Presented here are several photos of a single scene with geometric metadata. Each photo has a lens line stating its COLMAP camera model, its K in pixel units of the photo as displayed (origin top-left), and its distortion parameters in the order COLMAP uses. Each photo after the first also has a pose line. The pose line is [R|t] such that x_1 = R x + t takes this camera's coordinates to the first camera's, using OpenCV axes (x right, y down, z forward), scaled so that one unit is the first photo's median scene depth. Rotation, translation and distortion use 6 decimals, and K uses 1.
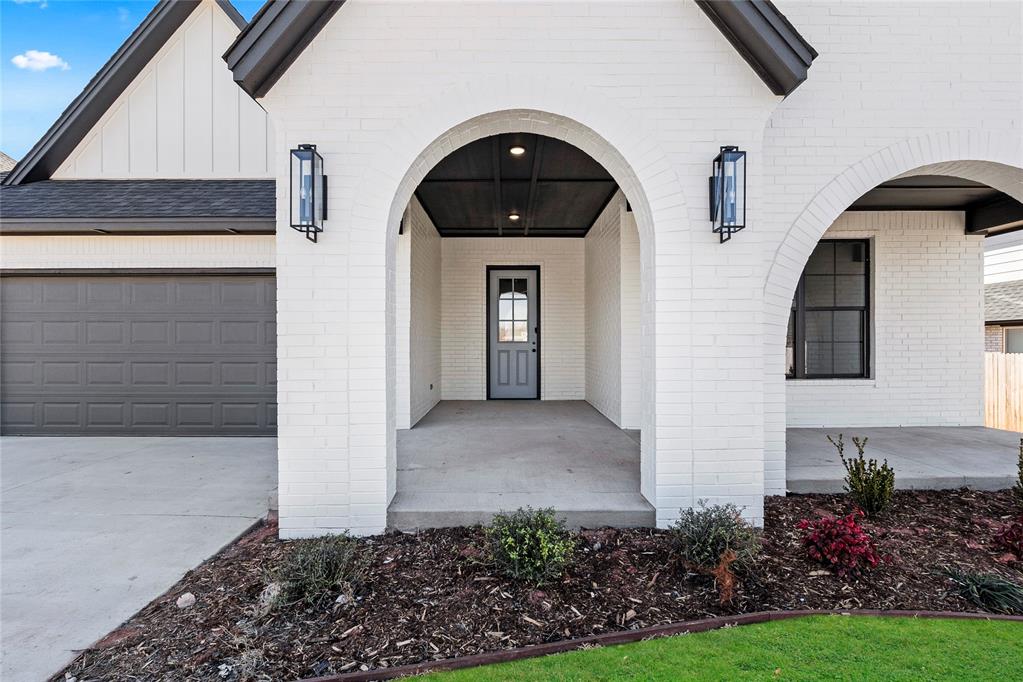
lens RADIAL K [[481.8, 0, 511.5], [0, 481.8, 341.0], [0, 0, 1]] dist [-0.000554, -0.000038]
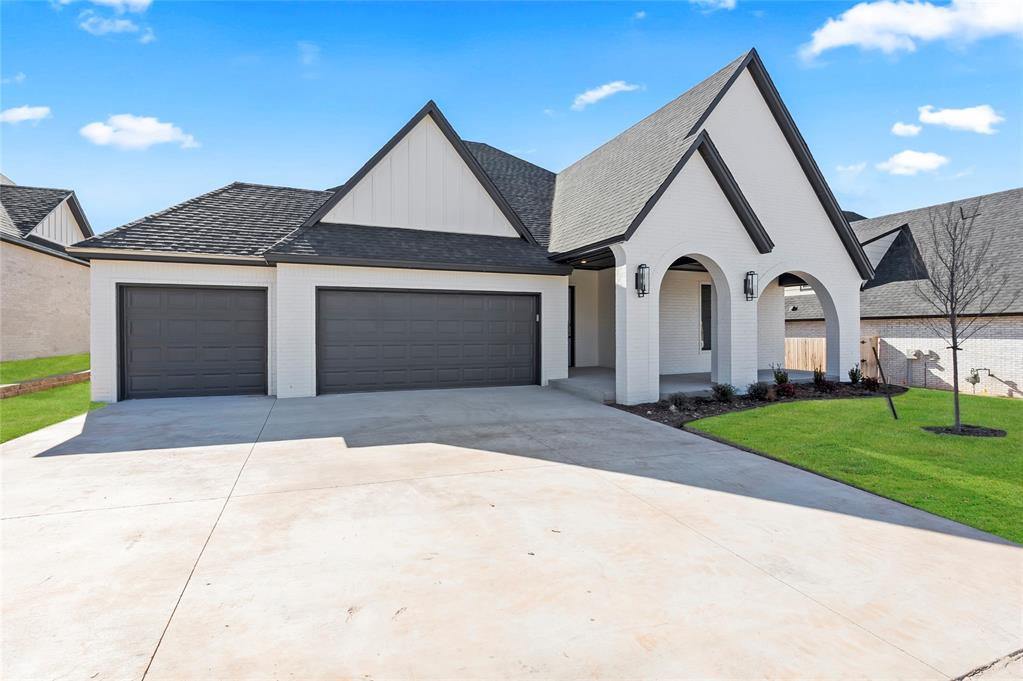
lens RADIAL K [[491.4, 0, 510.4], [0, 491.4, 331.3], [0, 0, 1]] dist [-0.002176, -0.000316]
pose [[0.926368, 0.000545, 0.376618, -1.151638], [-0.003573, 0.999967, 0.007341, -0.017132], [-0.376602, -0.008146, 0.926339, -0.715290]]
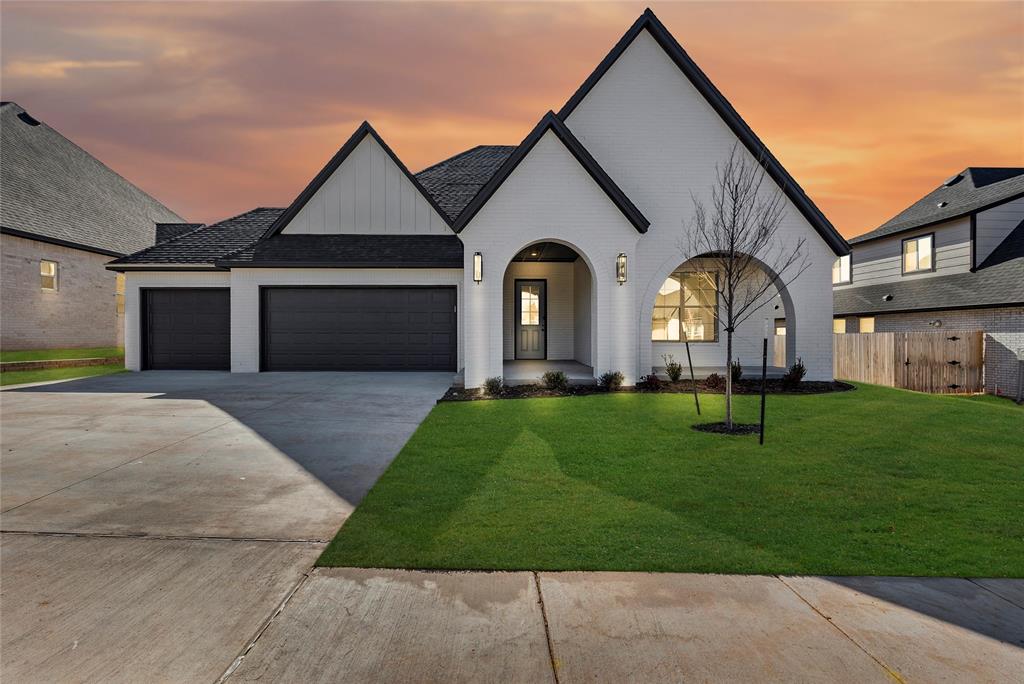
lens RADIAL K [[491.9, 0, 510.9], [0, 491.9, 332.7], [0, 0, 1]] dist [-0.002176, -0.000316]
pose [[0.999751, 0.001997, 0.022224, -0.149833], [-0.002082, 0.999991, 0.003781, 0.034254], [-0.022216, -0.003826, 0.999746, -1.027370]]
